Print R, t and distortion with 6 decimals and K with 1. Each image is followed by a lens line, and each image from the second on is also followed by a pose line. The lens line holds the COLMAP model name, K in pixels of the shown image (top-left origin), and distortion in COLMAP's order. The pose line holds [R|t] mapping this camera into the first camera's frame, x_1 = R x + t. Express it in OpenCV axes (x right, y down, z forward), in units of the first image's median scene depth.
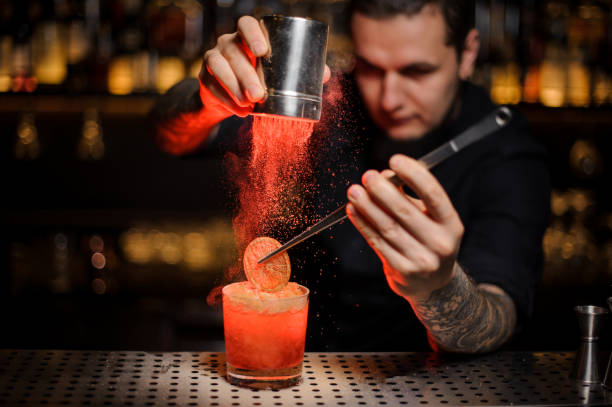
lens RADIAL K [[1252.5, 0, 306.0], [0, 1252.5, 203.5], [0, 0, 1]] dist [0.007734, -0.036399]
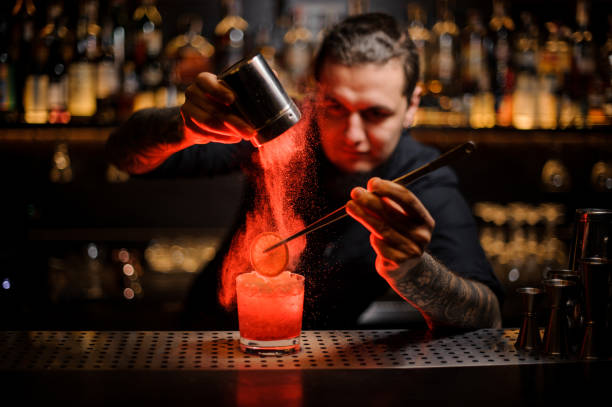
lens RADIAL K [[1236.3, 0, 314.8], [0, 1236.3, 202.9], [0, 0, 1]] dist [0.025268, 0.038846]
pose [[0.999880, -0.015398, -0.001635, 0.014237], [0.015360, 0.999656, -0.021257, 0.018204], [0.001962, 0.021229, 0.999773, -0.220456]]
